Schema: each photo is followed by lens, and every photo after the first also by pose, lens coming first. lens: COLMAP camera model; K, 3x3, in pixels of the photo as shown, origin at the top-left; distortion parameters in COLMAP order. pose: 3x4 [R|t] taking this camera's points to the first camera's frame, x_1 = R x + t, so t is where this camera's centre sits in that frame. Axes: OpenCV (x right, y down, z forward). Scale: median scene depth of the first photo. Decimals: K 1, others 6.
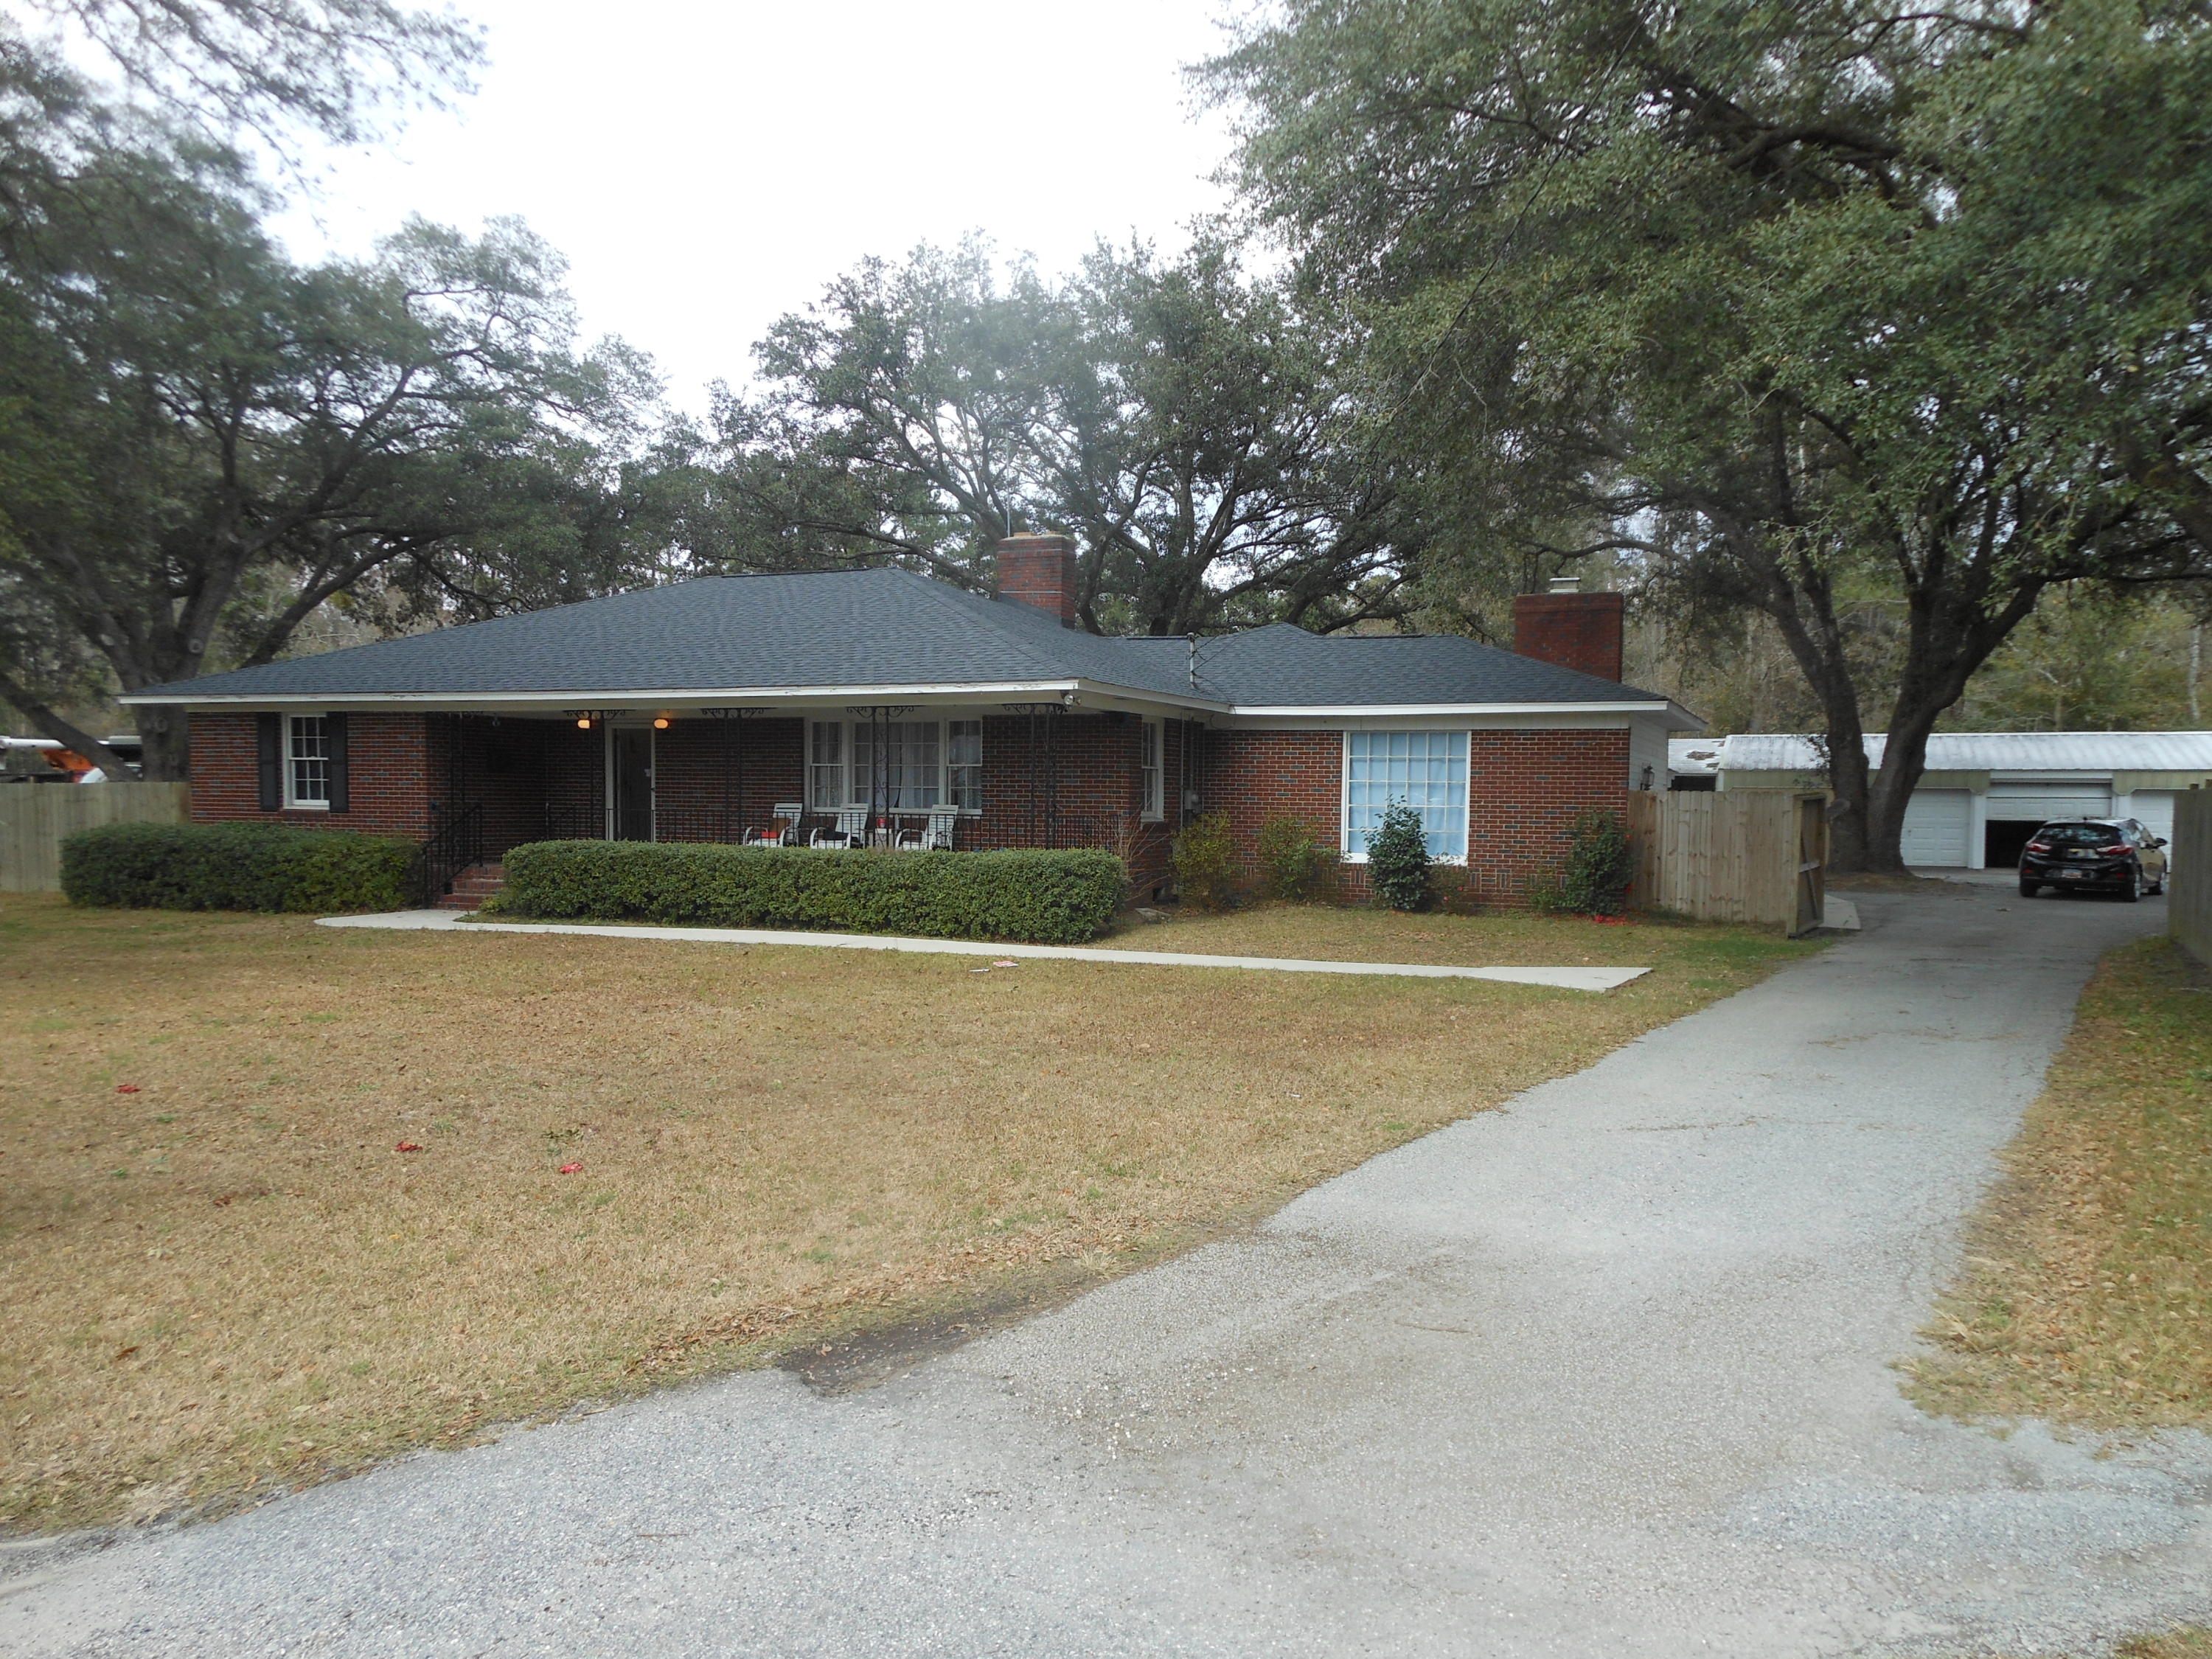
lens RADIAL K [[1633.2, 0, 1122.0], [0, 1633.2, 823.7], [0, 0, 1]] dist [0.020064, 0.003718]
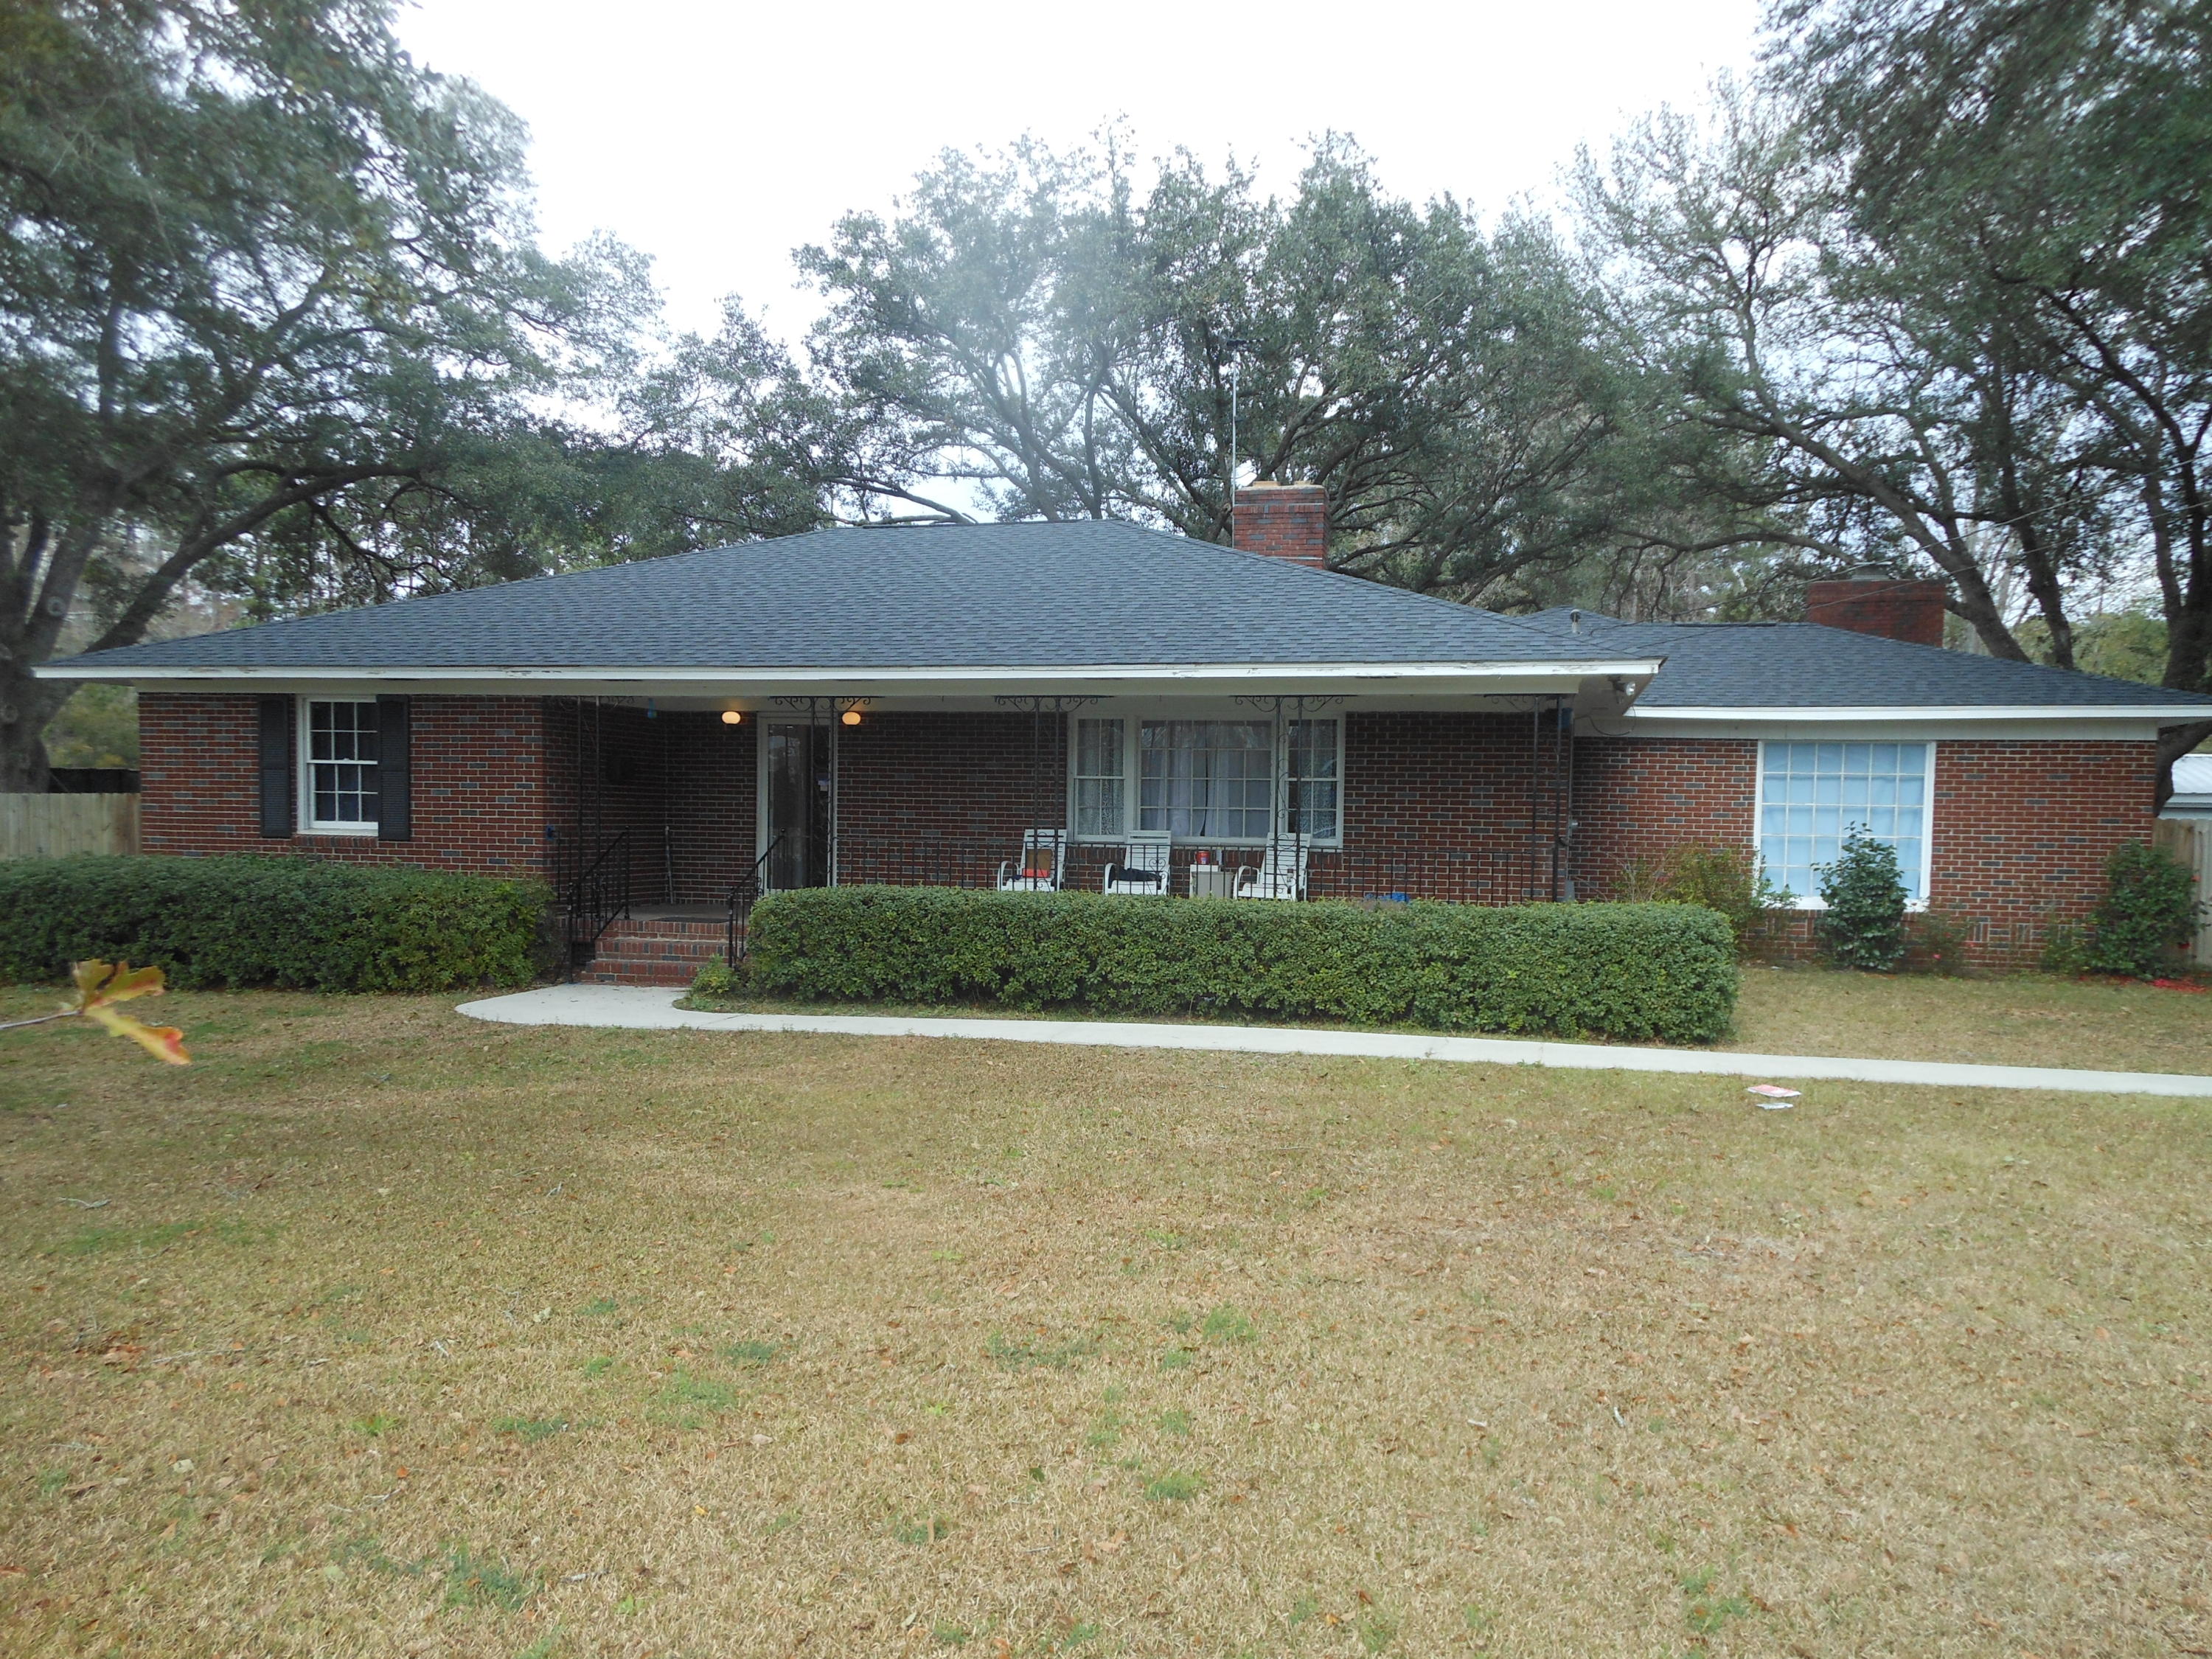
lens RADIAL K [[1633.2, 0, 1116.7], [0, 1633.2, 828.8], [0, 0, 1]] dist [0.020064, 0.003718]
pose [[0.987144, 0.003706, 0.159793, -0.299203], [-0.003120, 0.999987, -0.003919, -0.010164], [-0.159806, 0.003370, 0.987143, 0.279453]]
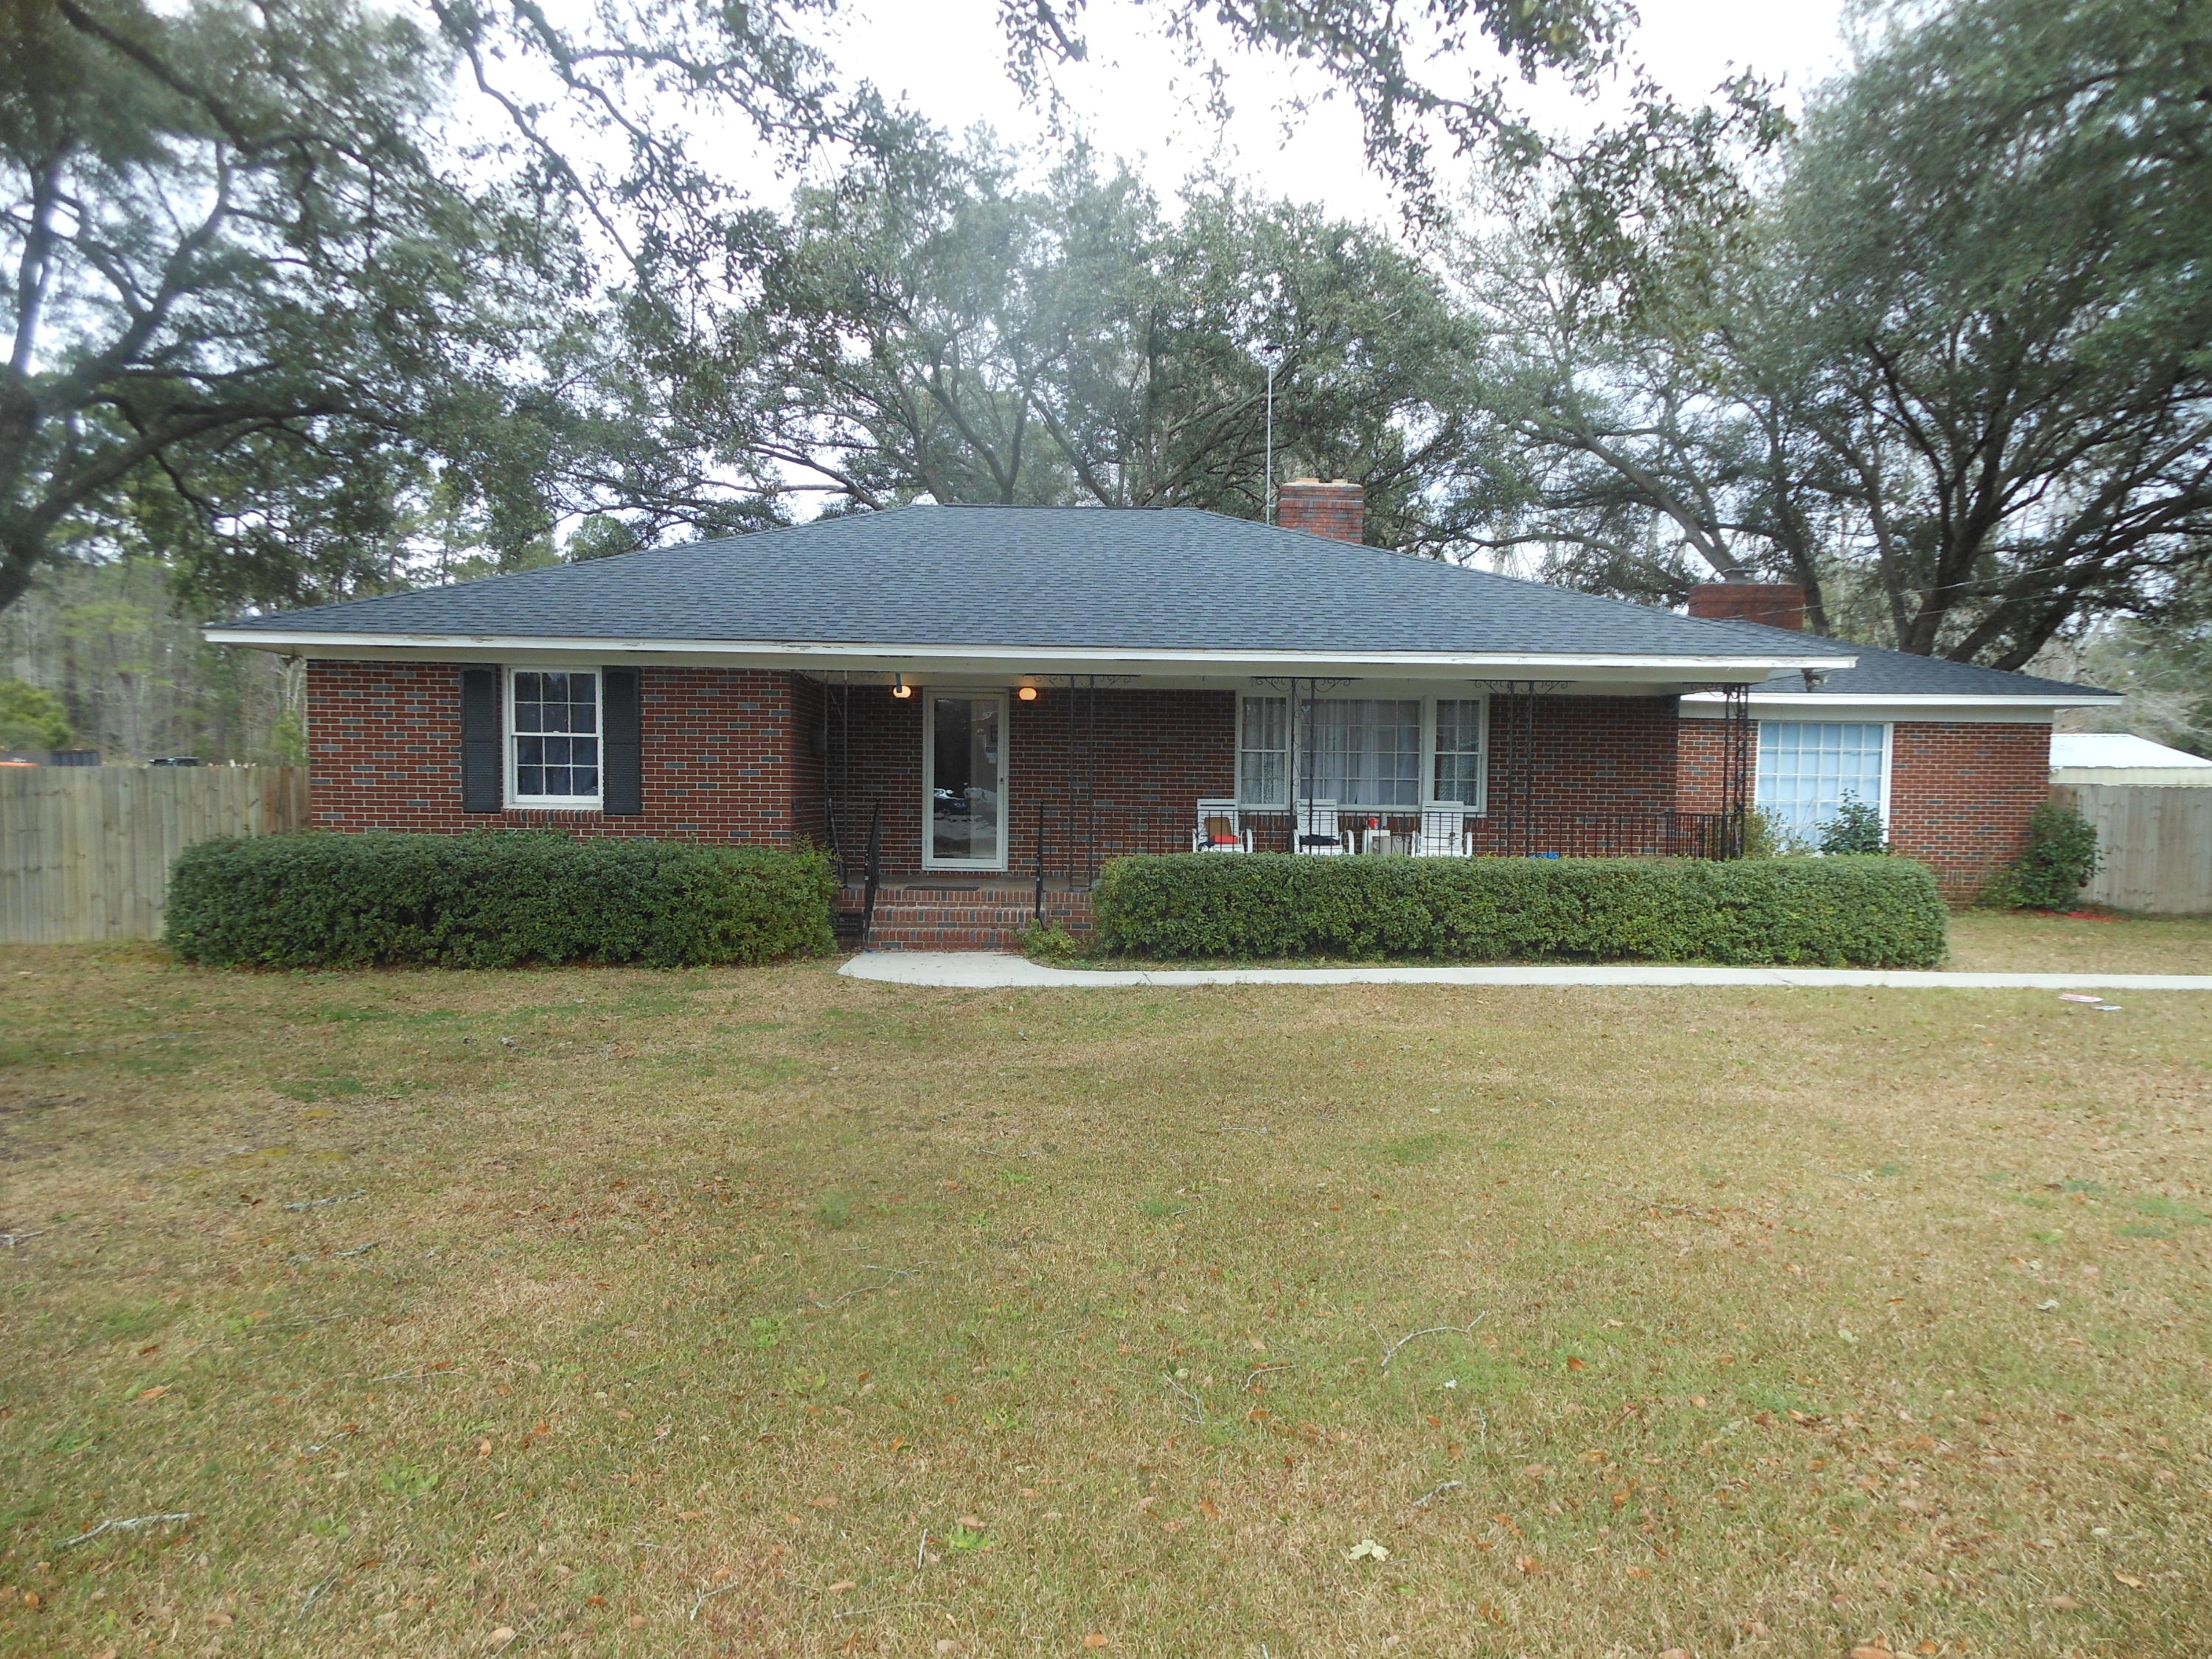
lens RADIAL K [[1633.2, 0, 1109.7], [0, 1633.2, 845.1], [0, 0, 1]] dist [0.020064, 0.003718]
pose [[0.909523, -0.013943, 0.415421, -0.601025], [0.004118, 0.999690, 0.024537, -0.010145], [-0.415634, -0.020607, 0.909298, 0.309187]]
